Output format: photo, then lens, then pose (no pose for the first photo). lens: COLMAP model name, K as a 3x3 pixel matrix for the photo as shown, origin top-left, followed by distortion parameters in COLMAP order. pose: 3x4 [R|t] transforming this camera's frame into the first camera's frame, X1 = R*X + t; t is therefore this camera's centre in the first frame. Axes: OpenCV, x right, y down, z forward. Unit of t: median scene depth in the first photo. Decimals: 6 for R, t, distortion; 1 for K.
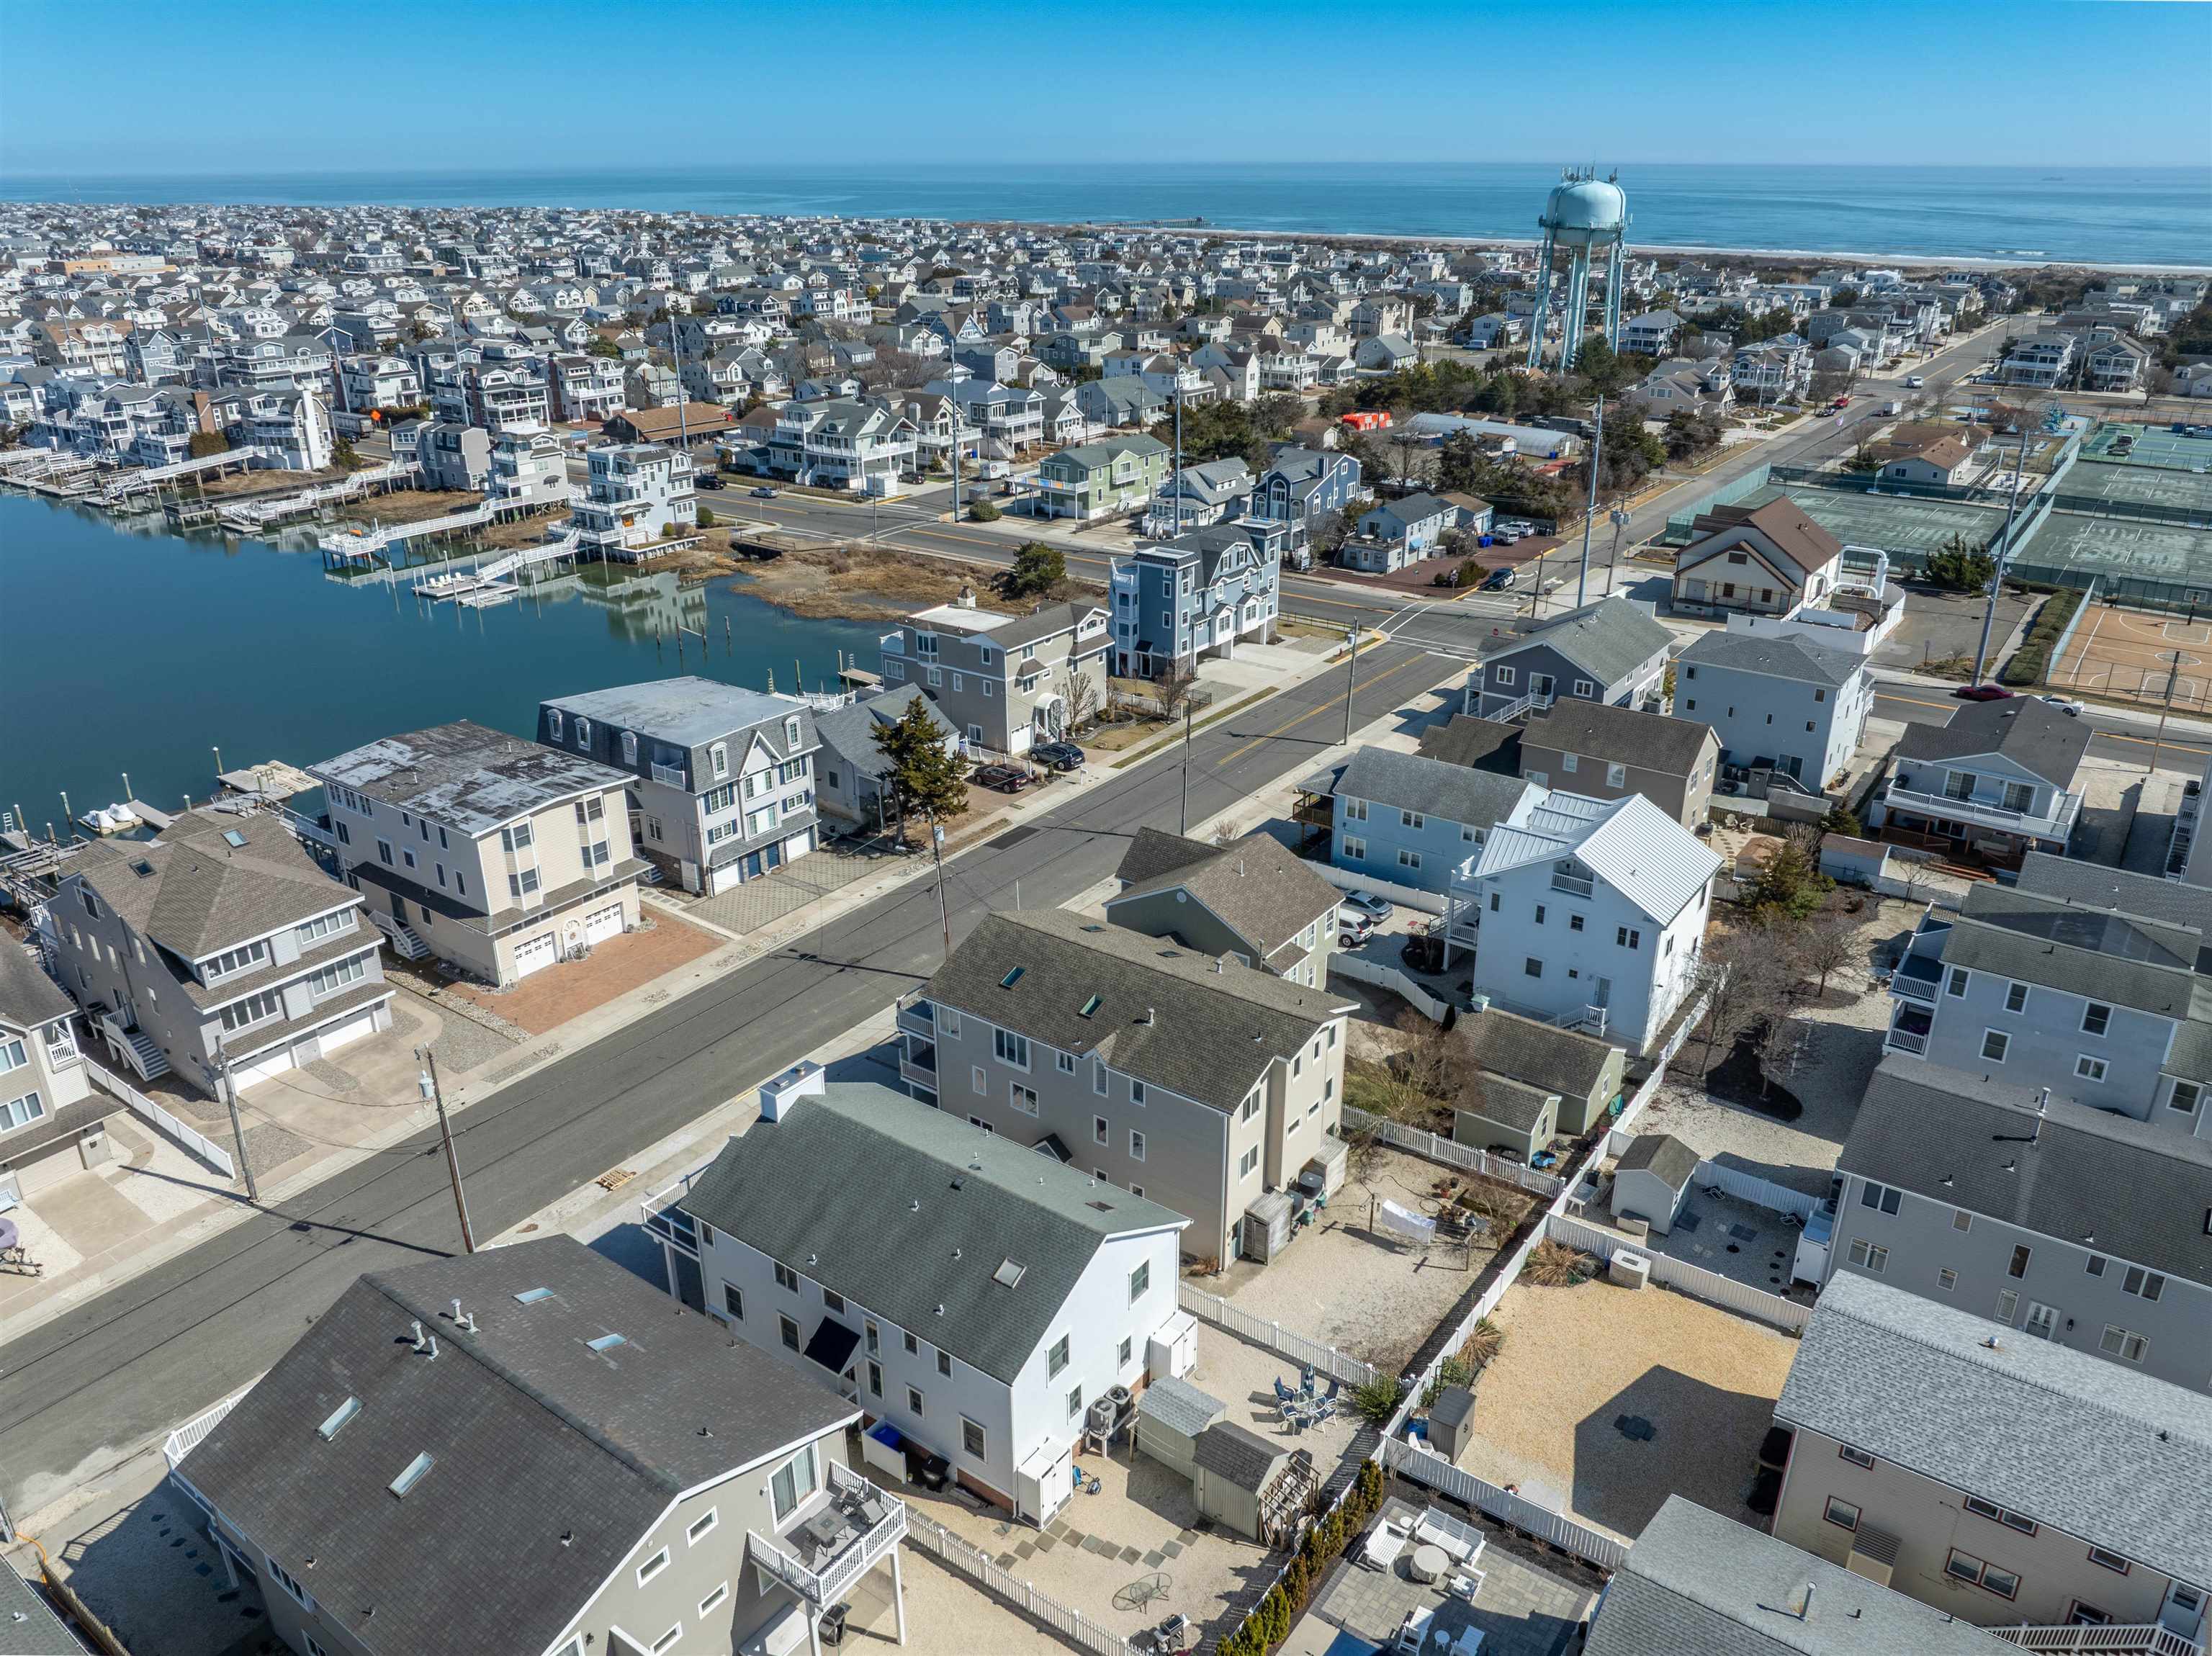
lens RADIAL K [[1566.8, 0, 1106.0], [0, 1566.8, 828.0], [0, 0, 1]] dist [-0.043072, 0.007633]
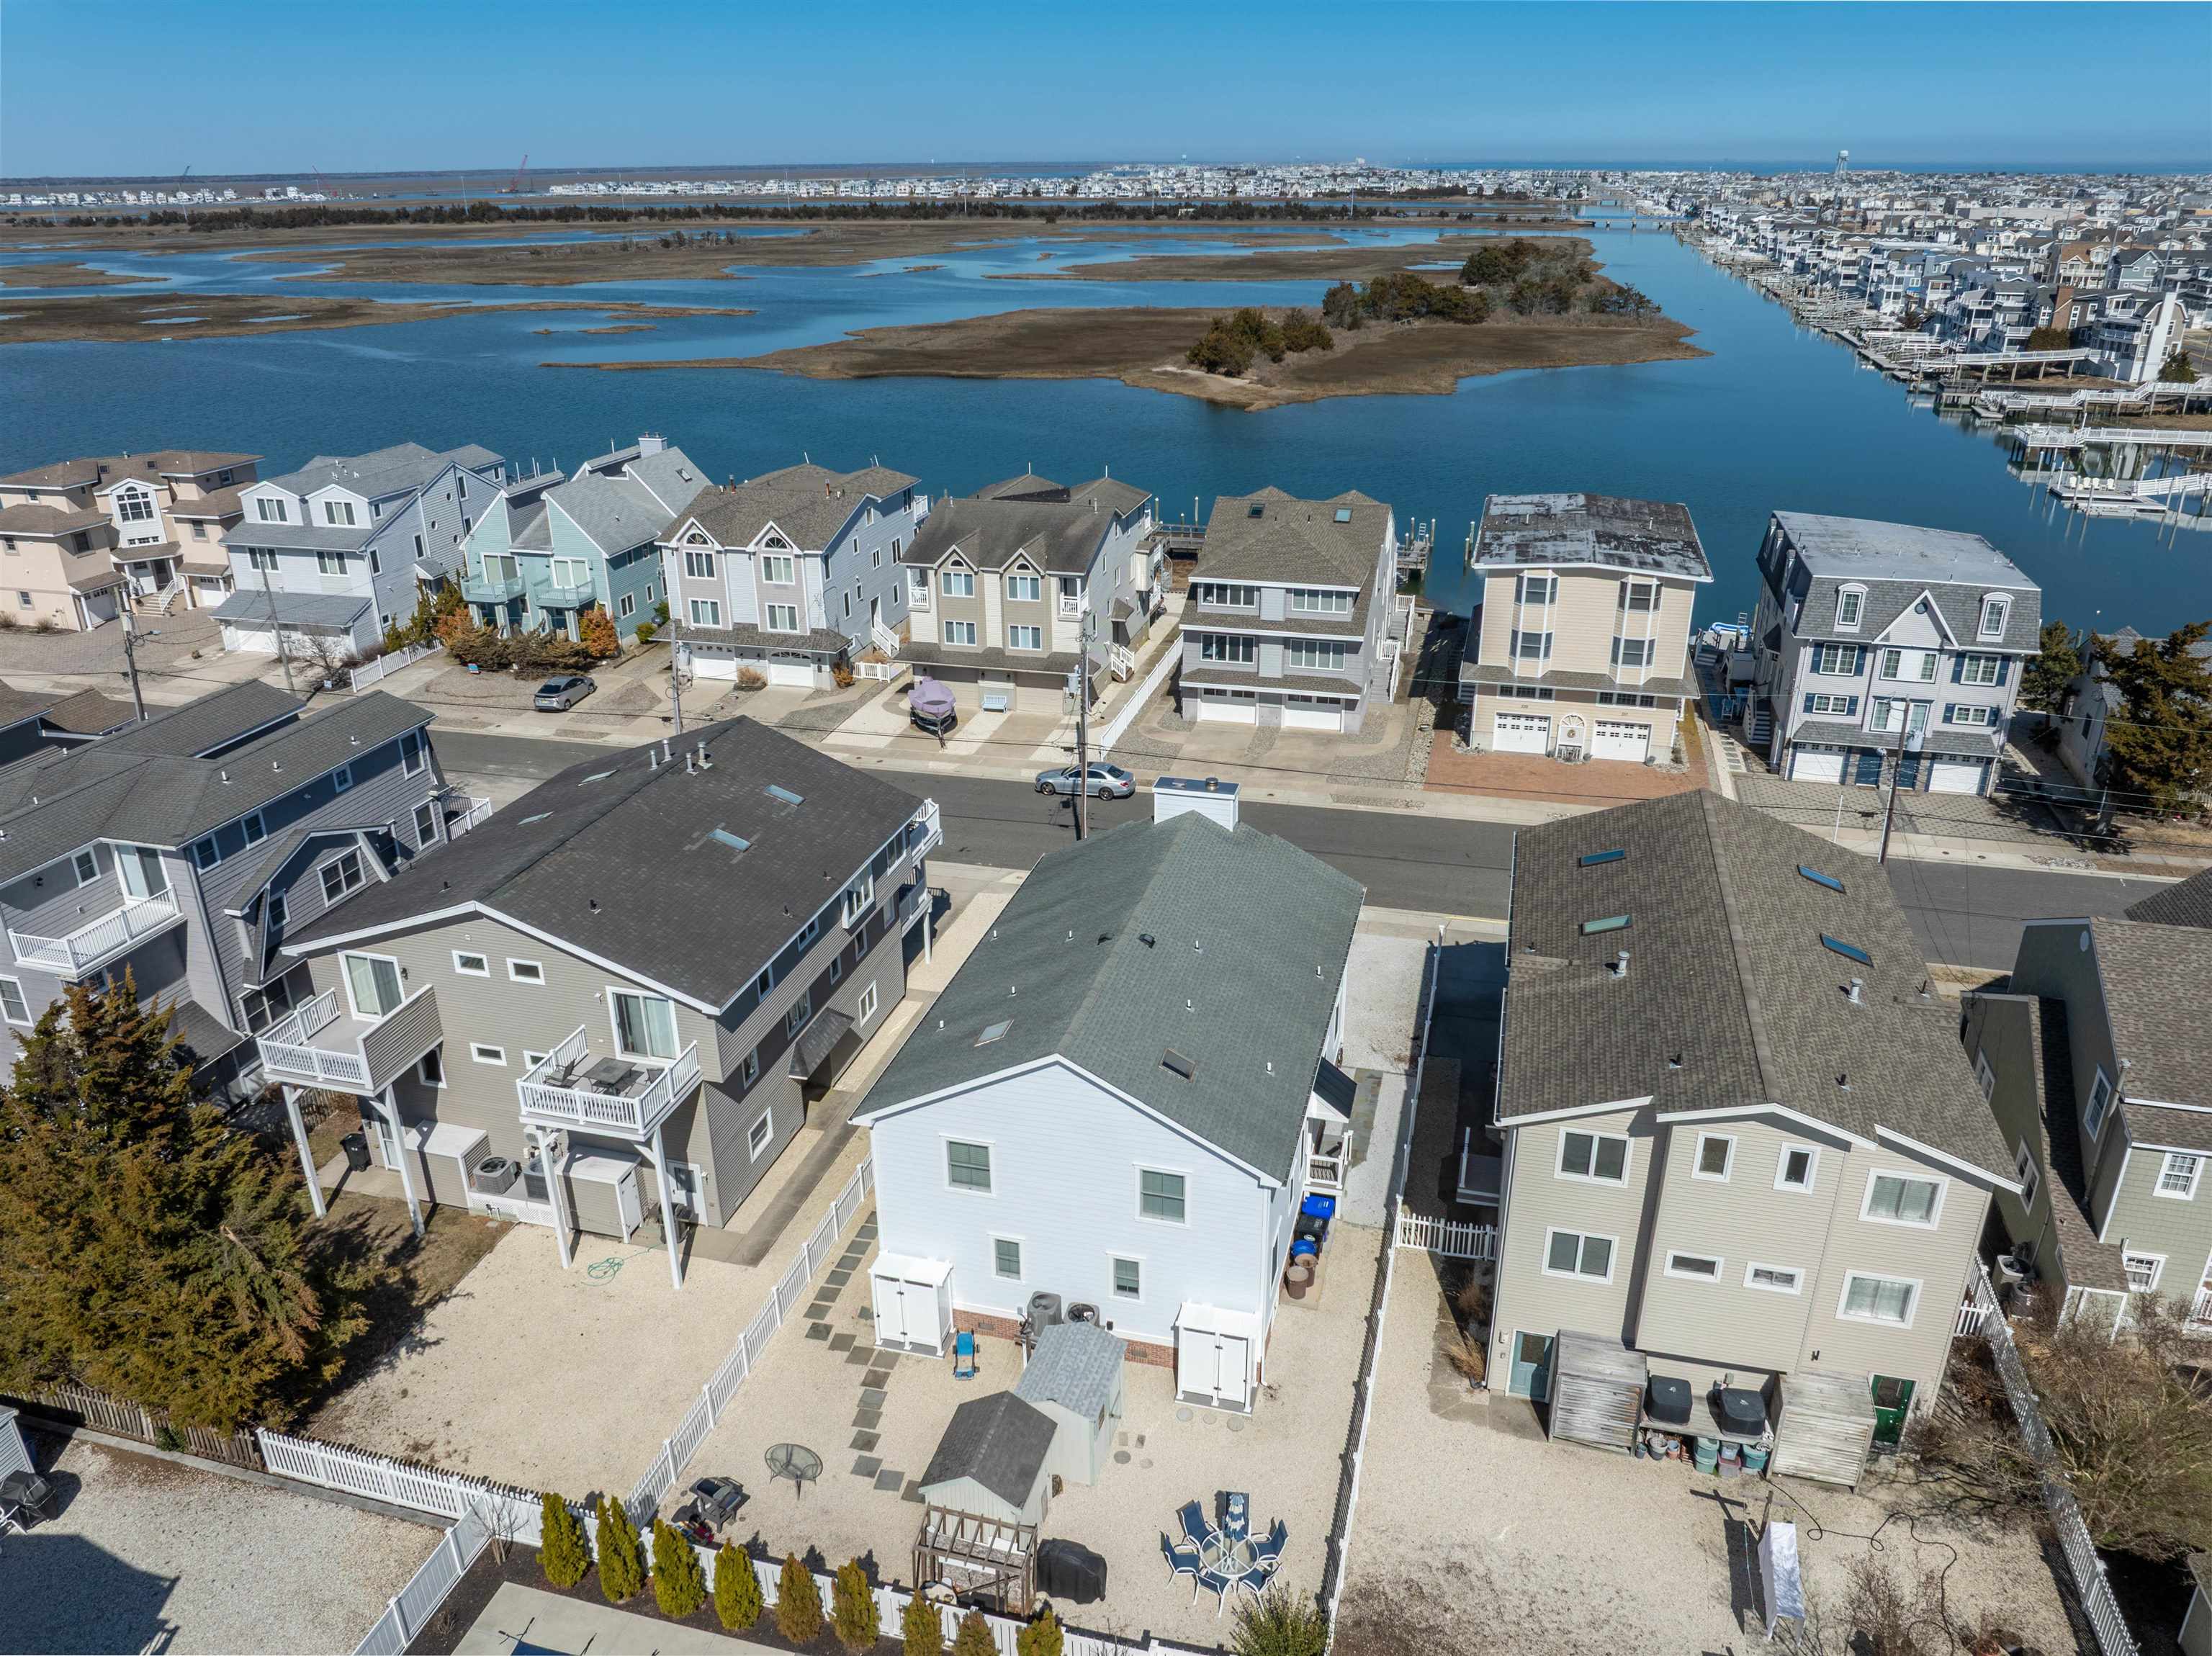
lens RADIAL K [[1566.8, 0, 1106.0], [0, 1566.8, 828.0], [0, 0, 1]] dist [-0.043072, 0.007633]
pose [[0.360505, 0.369745, -0.856344, 0.306449], [-0.360772, 0.901898, 0.237536, 0.004593], [0.860163, 0.223312, 0.458532, 0.387500]]
